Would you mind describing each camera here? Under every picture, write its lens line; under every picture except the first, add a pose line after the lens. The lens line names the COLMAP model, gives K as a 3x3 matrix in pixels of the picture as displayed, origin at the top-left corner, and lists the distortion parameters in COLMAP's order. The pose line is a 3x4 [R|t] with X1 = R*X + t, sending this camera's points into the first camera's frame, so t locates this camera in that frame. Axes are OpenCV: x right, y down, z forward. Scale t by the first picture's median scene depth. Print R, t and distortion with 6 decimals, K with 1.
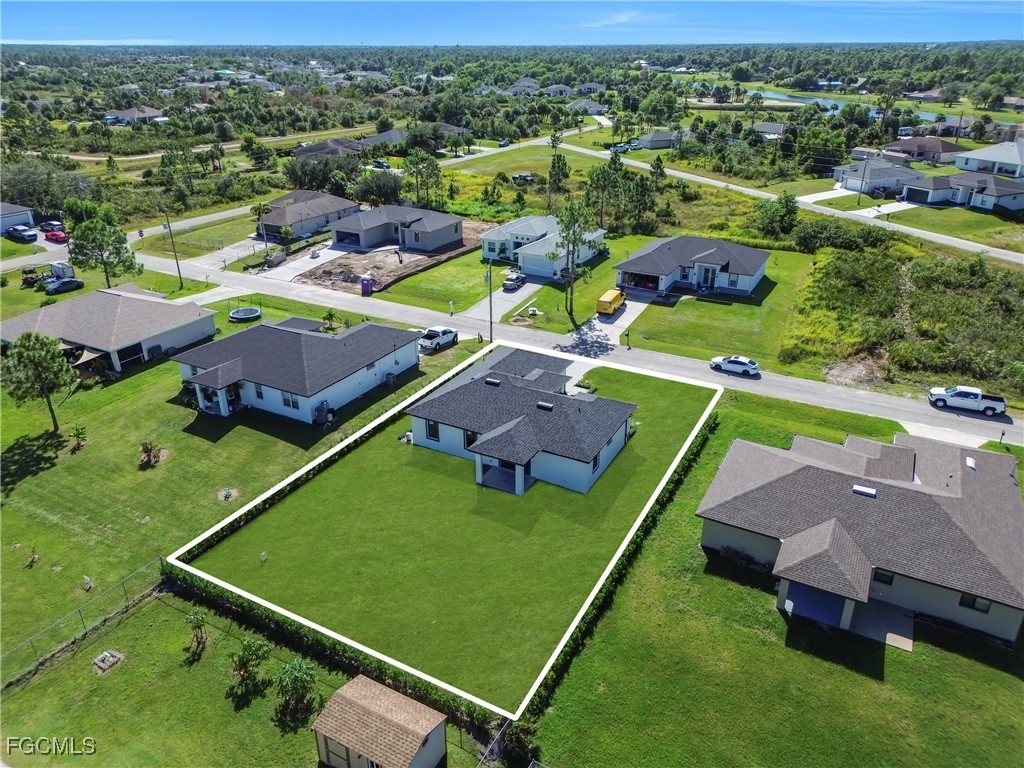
lens RADIAL K [[718.6, 0, 512.0], [0, 718.6, 384.0], [0, 0, 1]] dist [0.067185, -0.076838]
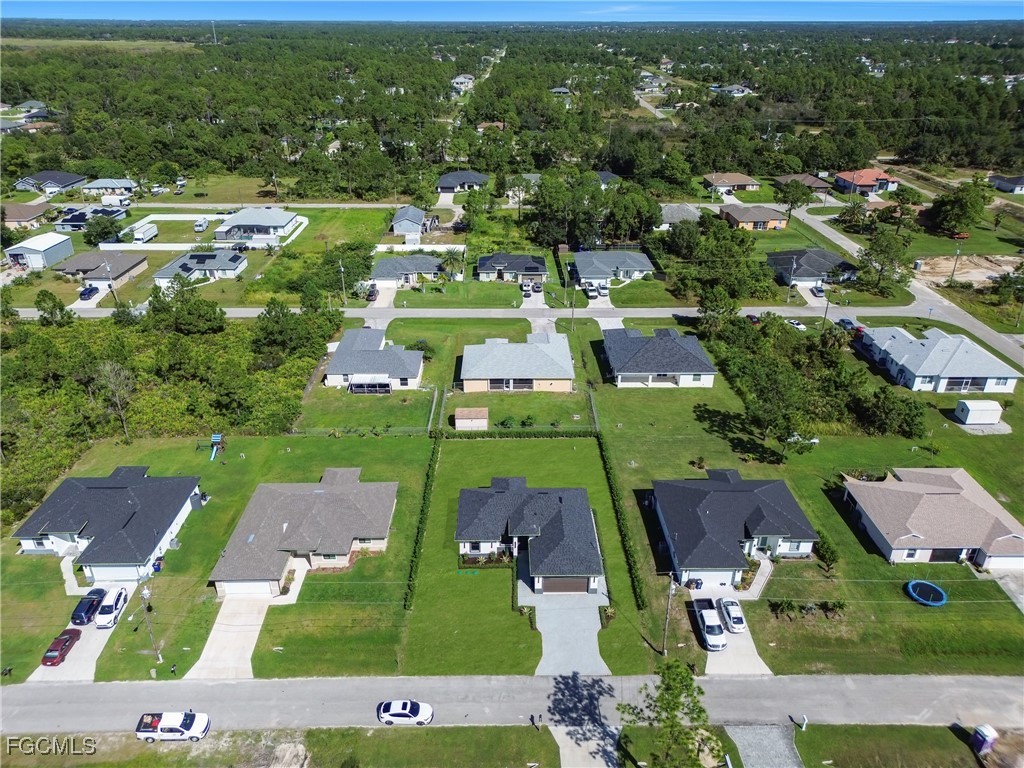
lens RADIAL K [[718.6, 0, 512.0], [0, 718.6, 384.0], [0, 0, 1]] dist [0.067185, -0.076838]
pose [[-0.872810, 0.218906, -0.436214, 0.465597], [-0.210764, 0.637083, 0.741420, -0.908726], [0.440206, 0.739057, -0.509915, 1.134569]]
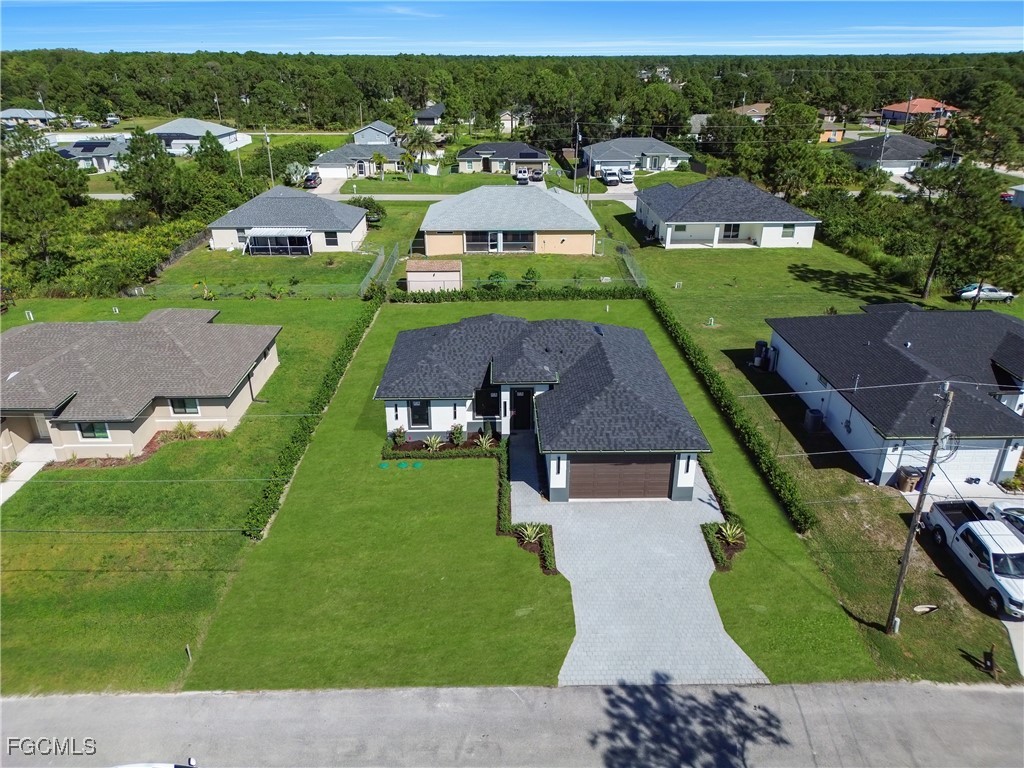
lens RADIAL K [[718.6, 0, 512.0], [0, 718.6, 384.0], [0, 0, 1]] dist [0.067185, -0.076838]
pose [[-0.868061, 0.206656, -0.451401, 0.268132], [-0.211824, 0.668153, 0.713234, -0.344758], [0.448999, 0.714748, -0.536223, 1.026118]]
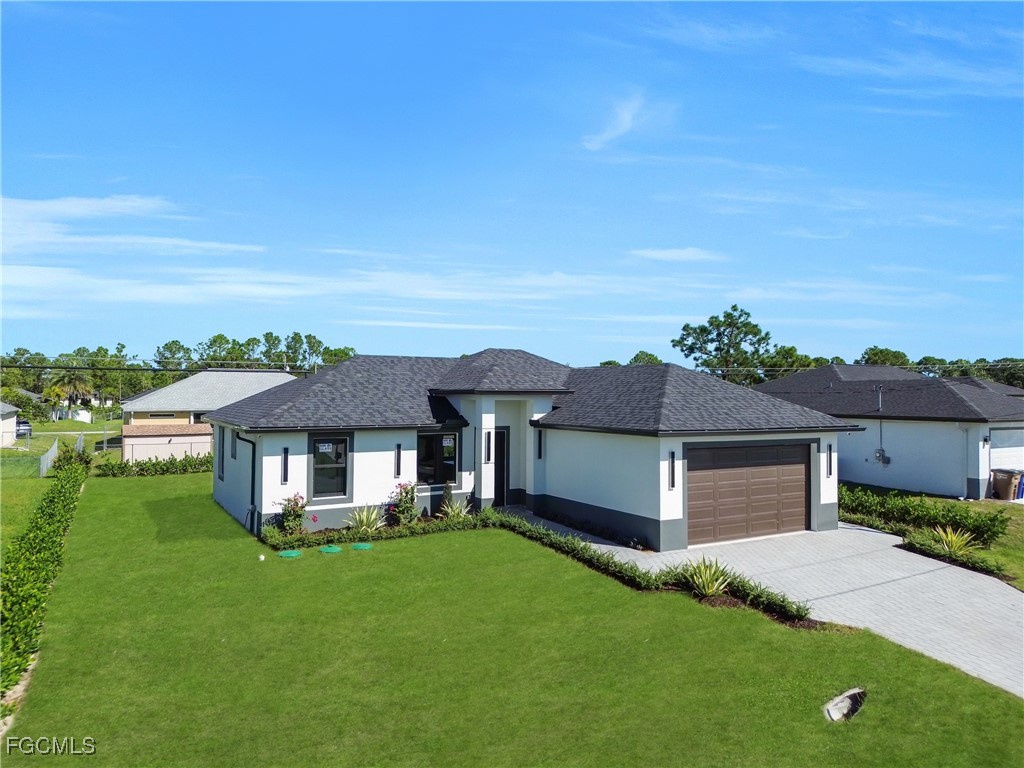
lens RADIAL K [[718.6, 0, 512.0], [0, 718.6, 384.0], [0, 0, 1]] dist [0.067185, -0.076838]
pose [[-0.529094, -0.011407, -0.848486, 0.285193], [-0.367158, 0.904543, 0.216790, -0.072157], [0.765019, 0.426231, -0.482776, 0.905697]]
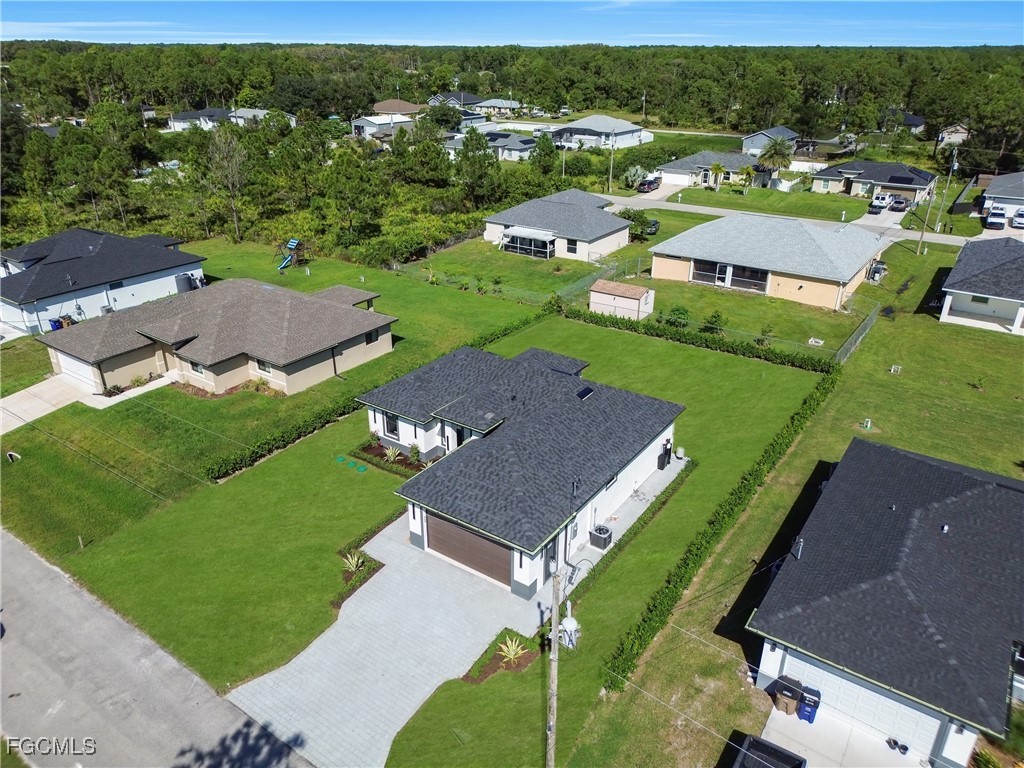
lens RADIAL K [[718.6, 0, 512.0], [0, 718.6, 384.0], [0, 0, 1]] dist [0.067185, -0.076838]
pose [[-0.993553, -0.048763, 0.102341, -0.033691], [0.047781, 0.638526, 0.768115, -0.385552], [-0.102803, 0.768054, -0.632080, 1.049503]]
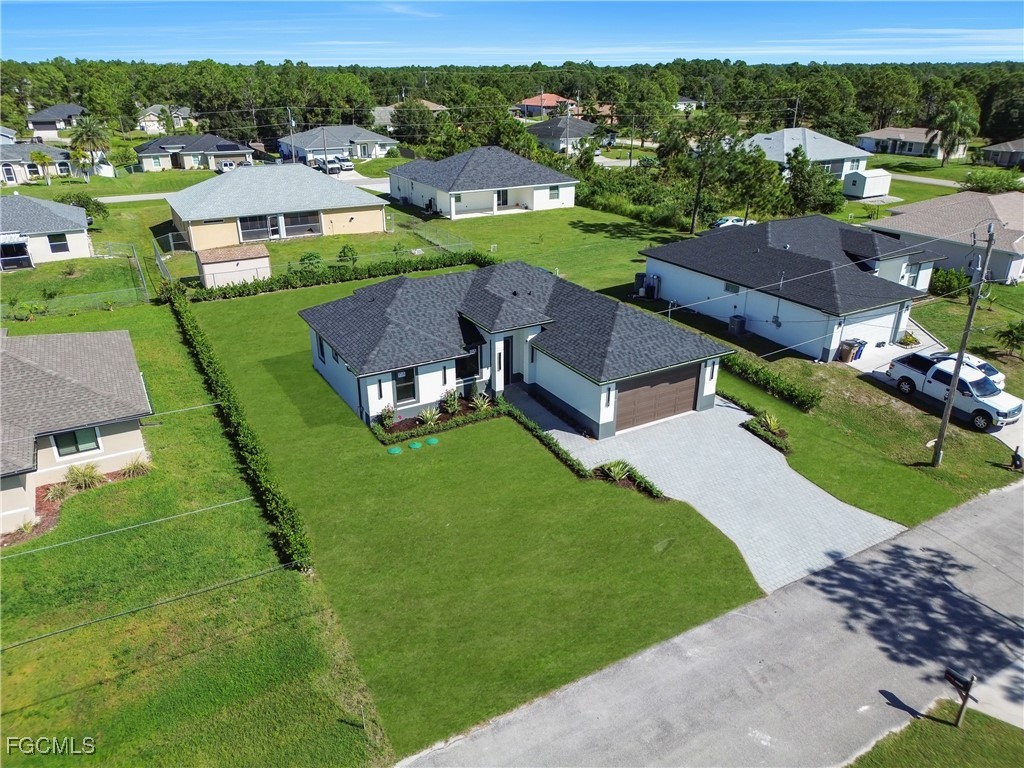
lens RADIAL K [[718.6, 0, 512.0], [0, 718.6, 384.0], [0, 0, 1]] dist [0.067185, -0.076838]
pose [[-0.526834, 0.342160, -0.778057, 0.394313], [-0.363814, 0.736523, 0.570240, -0.226619], [0.768170, 0.583490, -0.263543, 0.904438]]
